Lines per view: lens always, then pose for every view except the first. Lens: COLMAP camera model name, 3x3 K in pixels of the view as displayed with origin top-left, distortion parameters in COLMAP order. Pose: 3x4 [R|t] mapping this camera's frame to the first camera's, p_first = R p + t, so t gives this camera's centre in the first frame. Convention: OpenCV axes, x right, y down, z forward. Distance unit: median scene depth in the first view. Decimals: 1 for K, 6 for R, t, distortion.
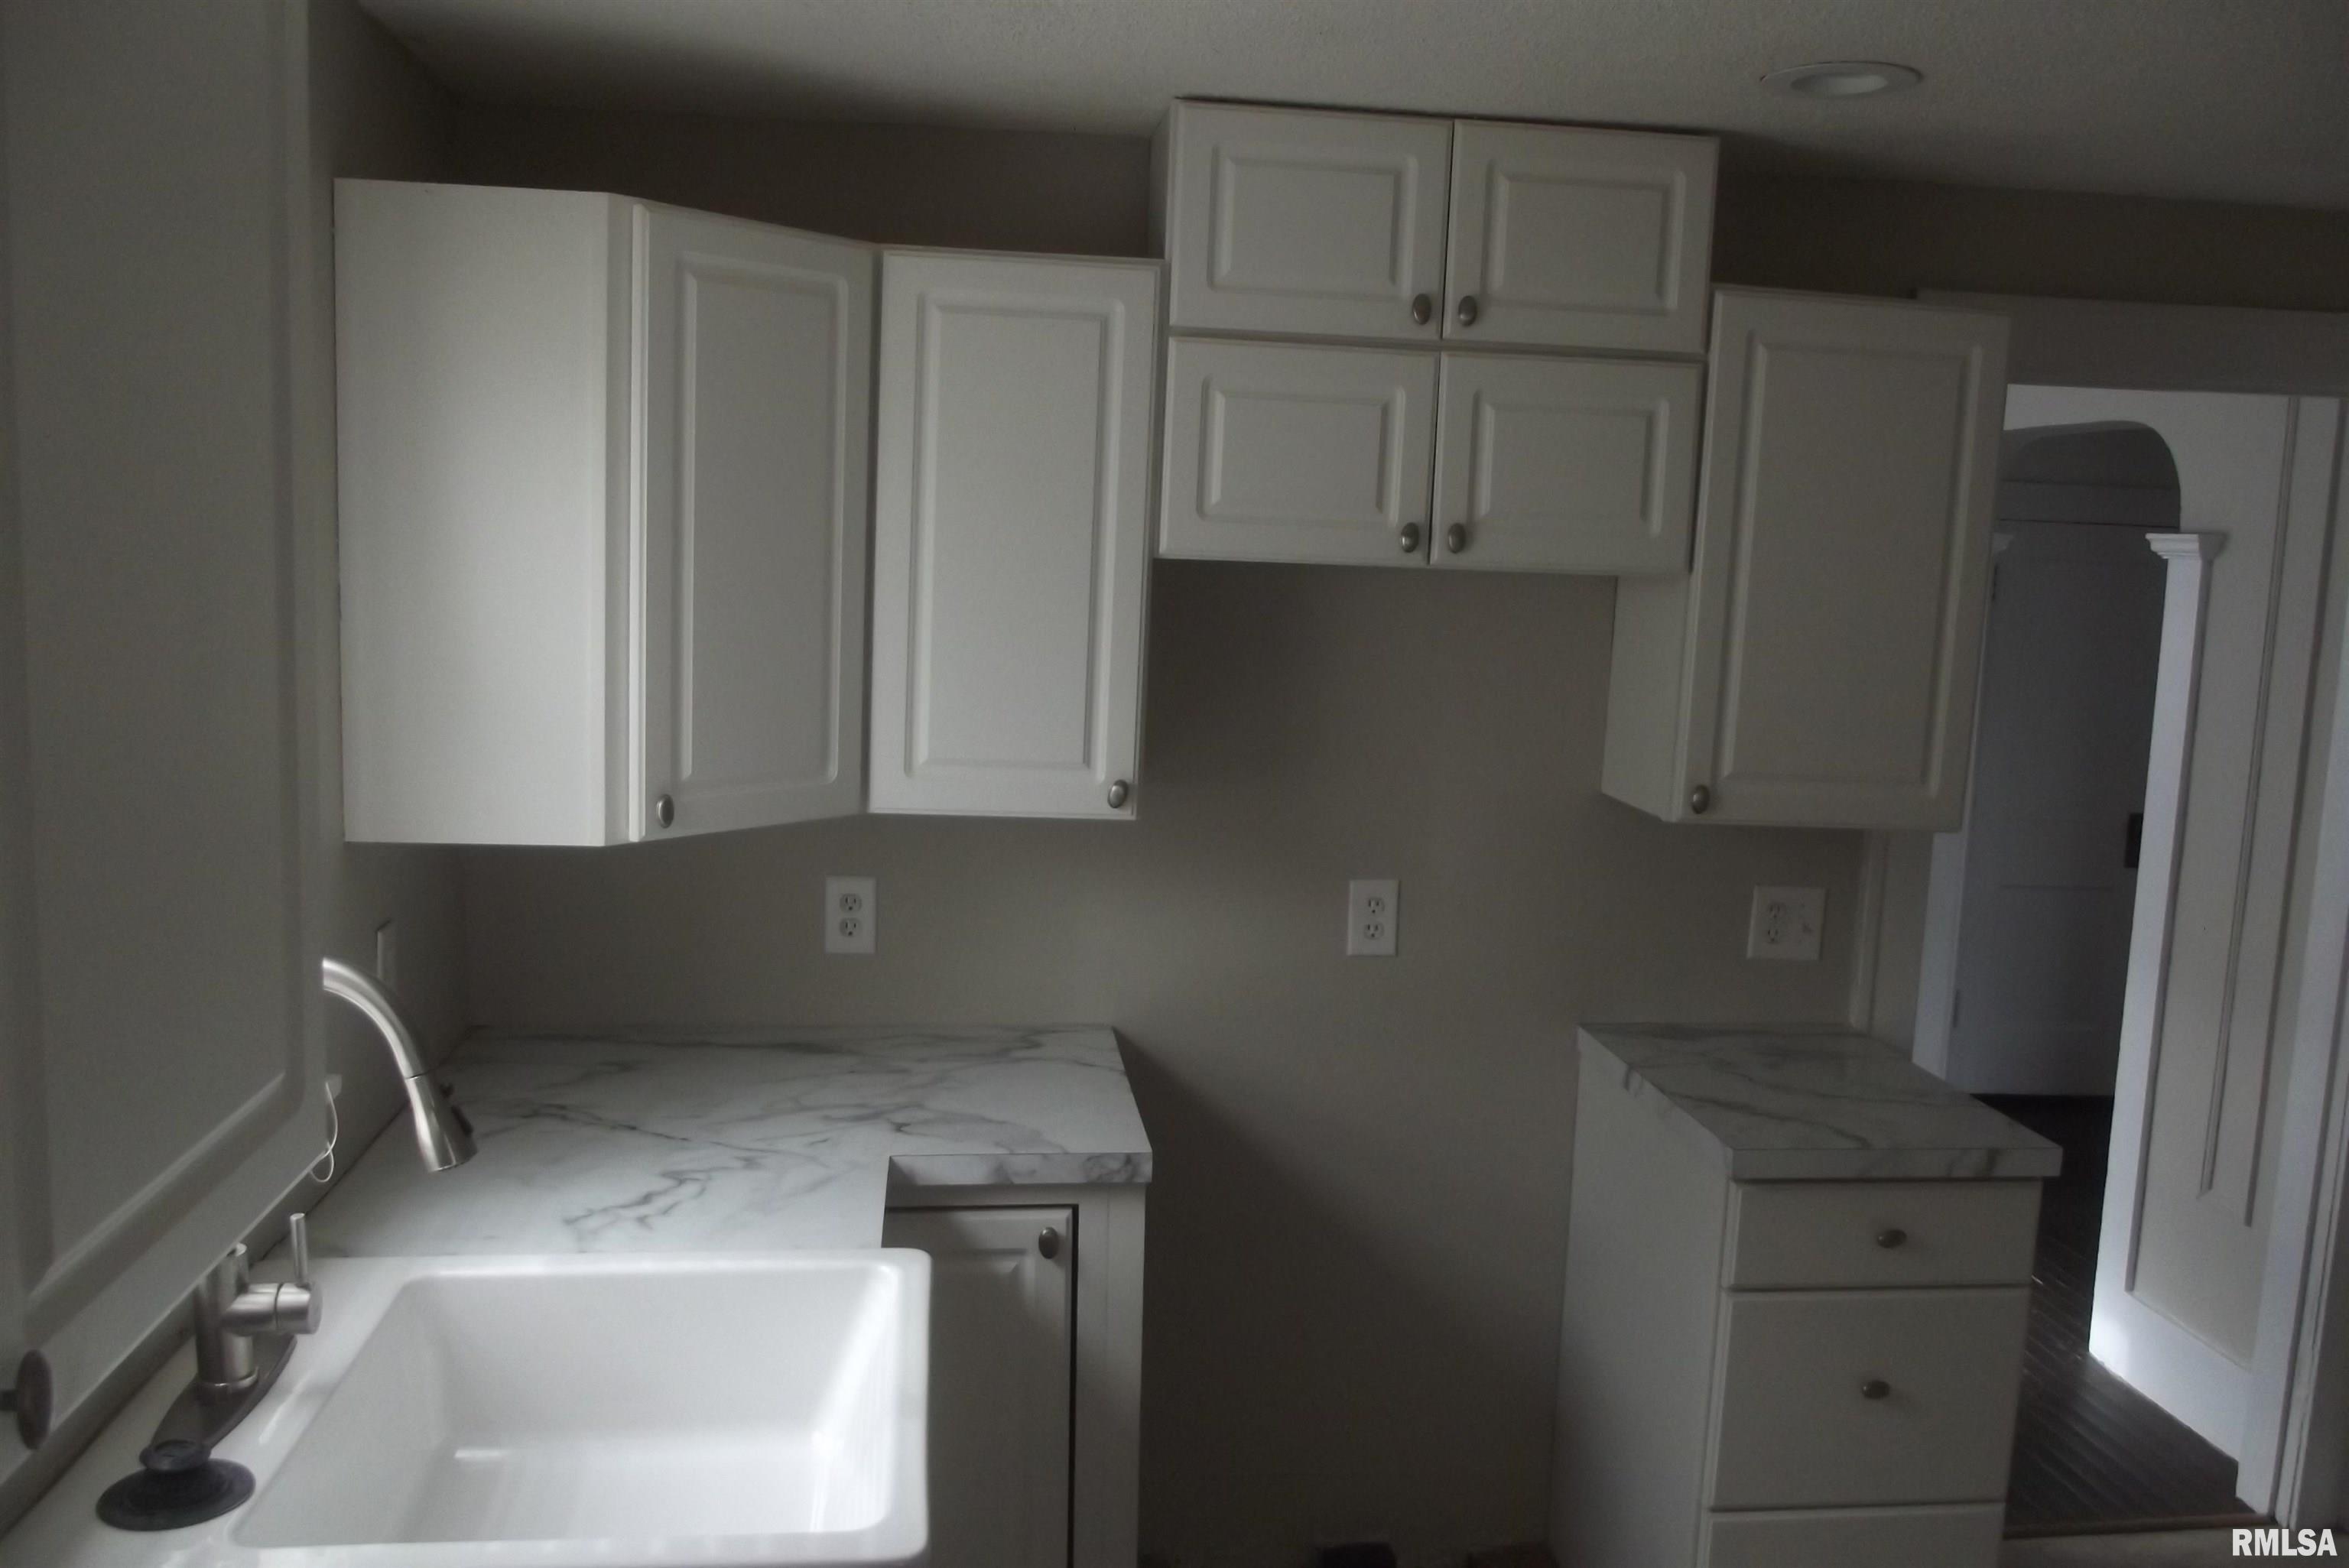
lens RADIAL K [[1974.2, 0, 1190.4], [0, 1974.2, 790.9], [0, 0, 1]] dist [-0.049984, 0.030307]
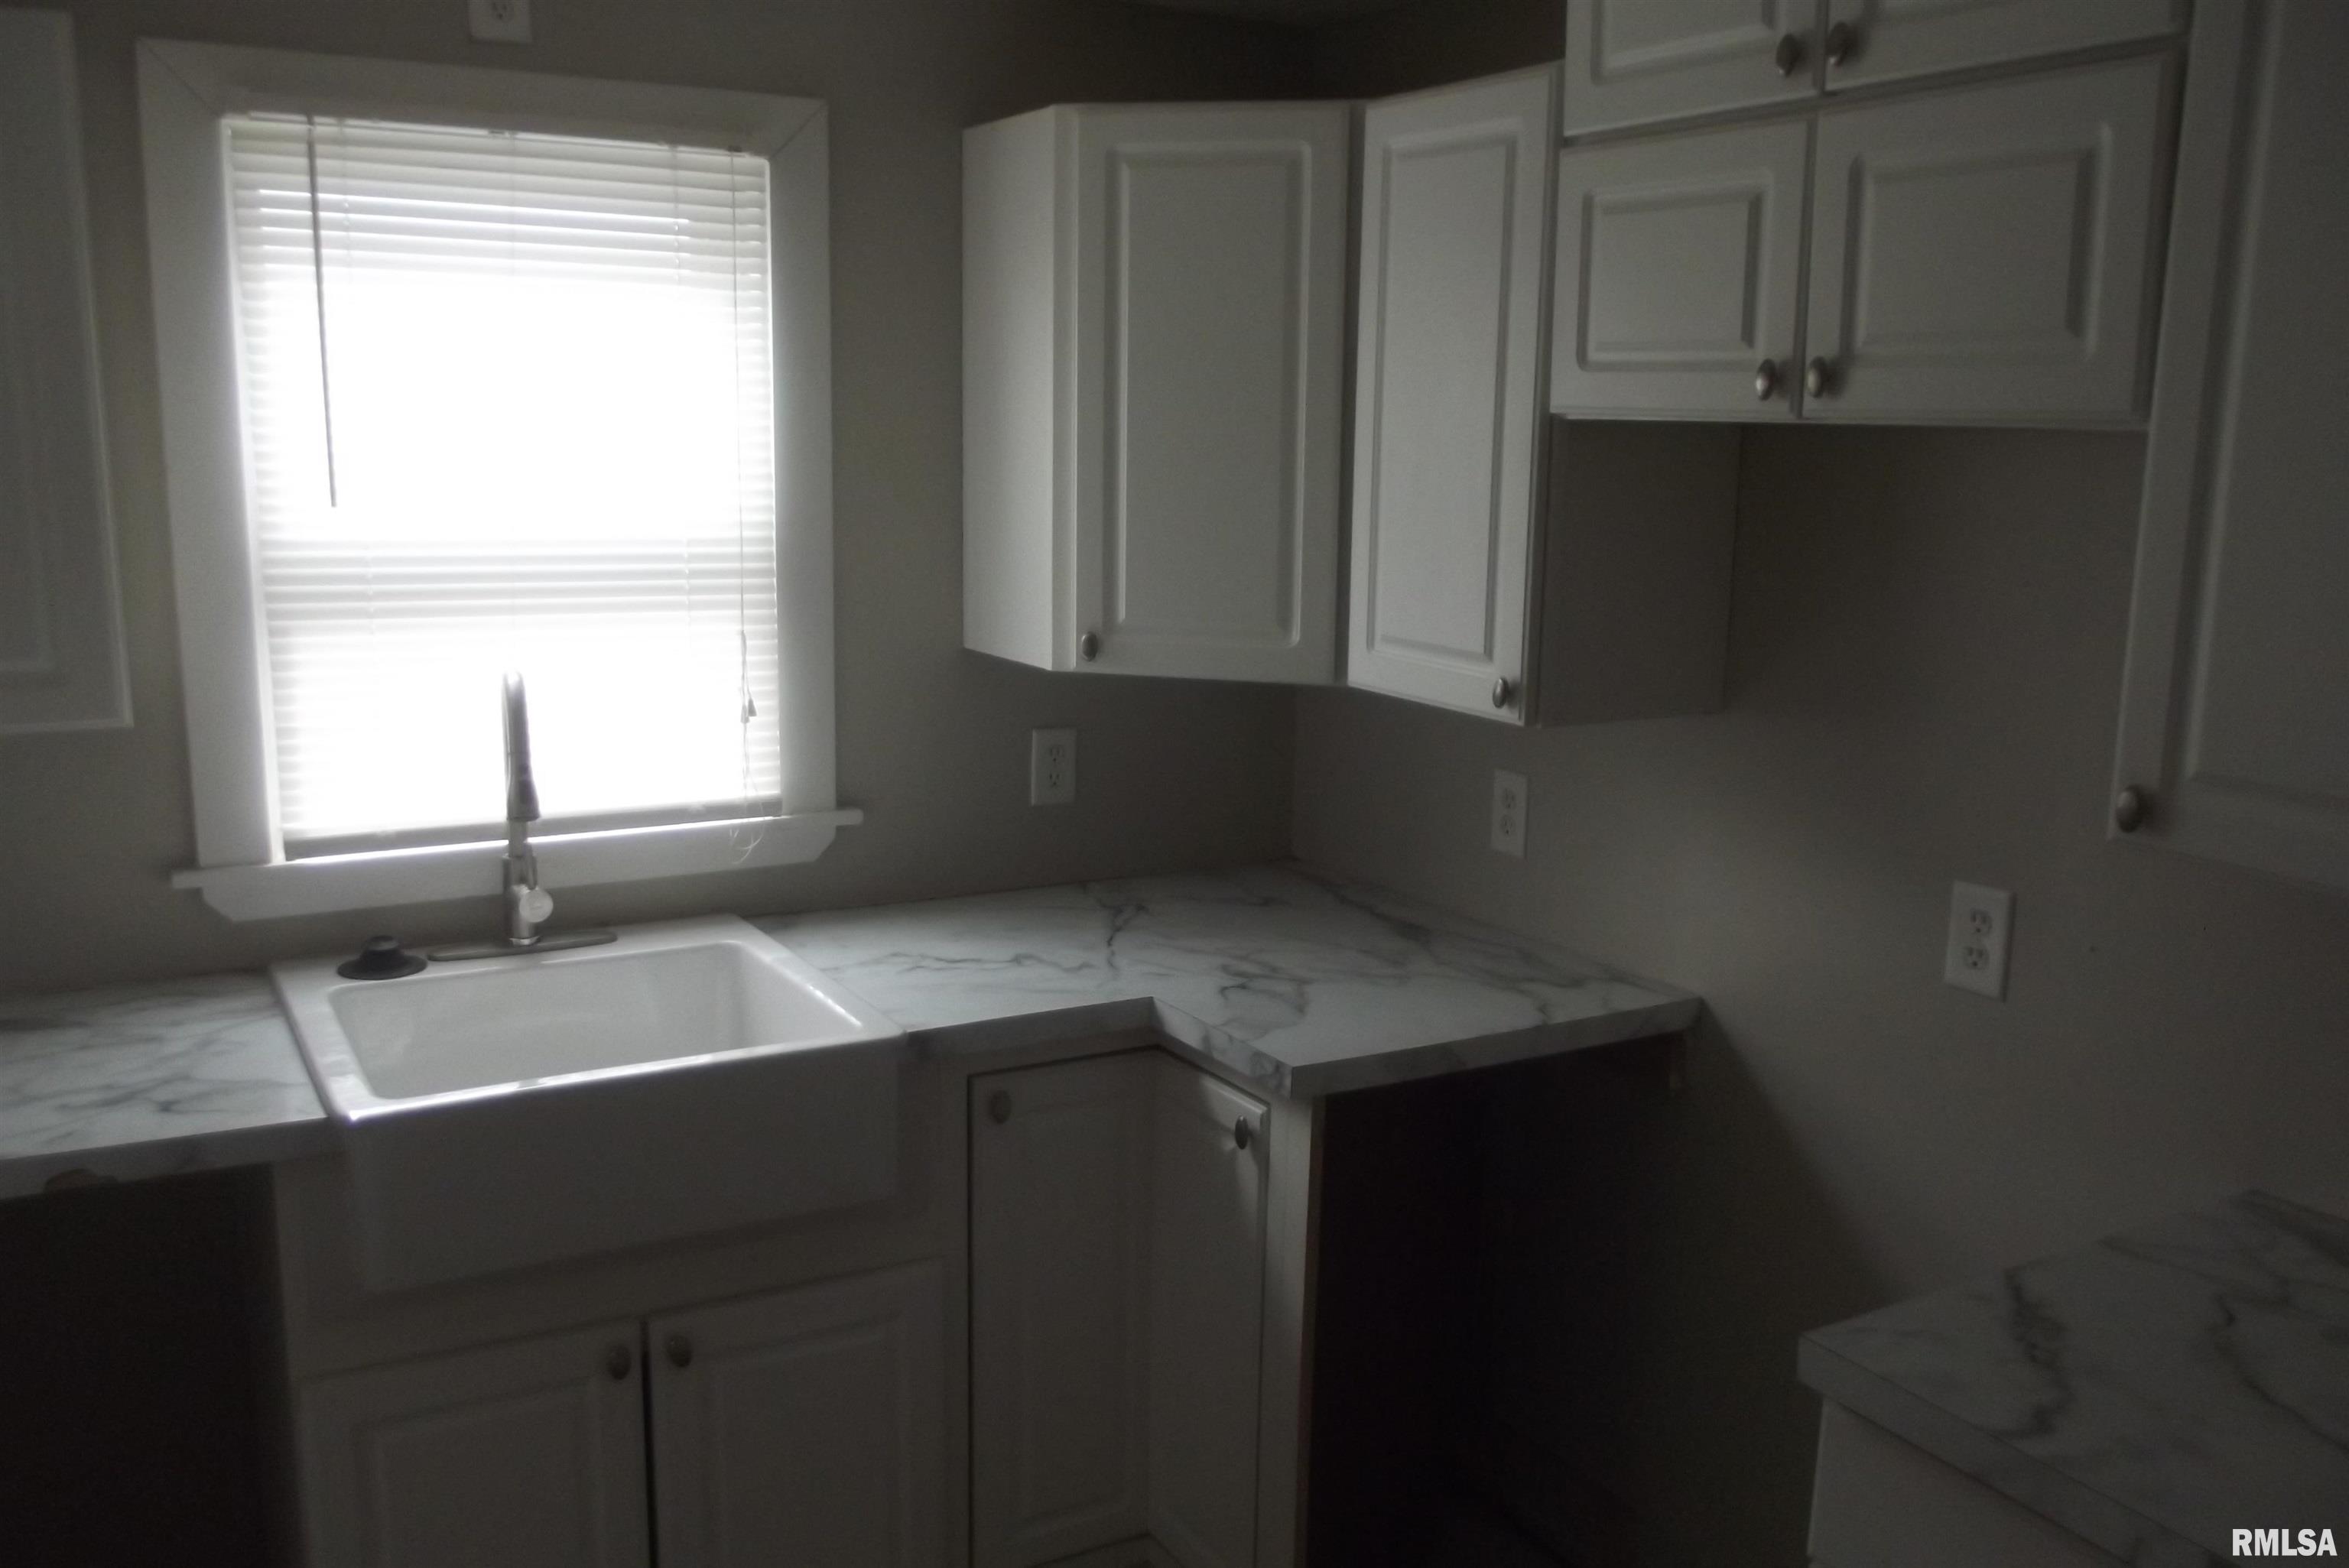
lens RADIAL K [[1974.2, 0, 1188.4], [0, 1974.2, 785.0], [0, 0, 1]] dist [-0.049984, 0.030307]
pose [[0.388936, 0.137143, -0.911000, 0.715934], [-0.128282, 0.987286, 0.093859, -0.022407], [0.912290, 0.080360, 0.401584, 0.537854]]
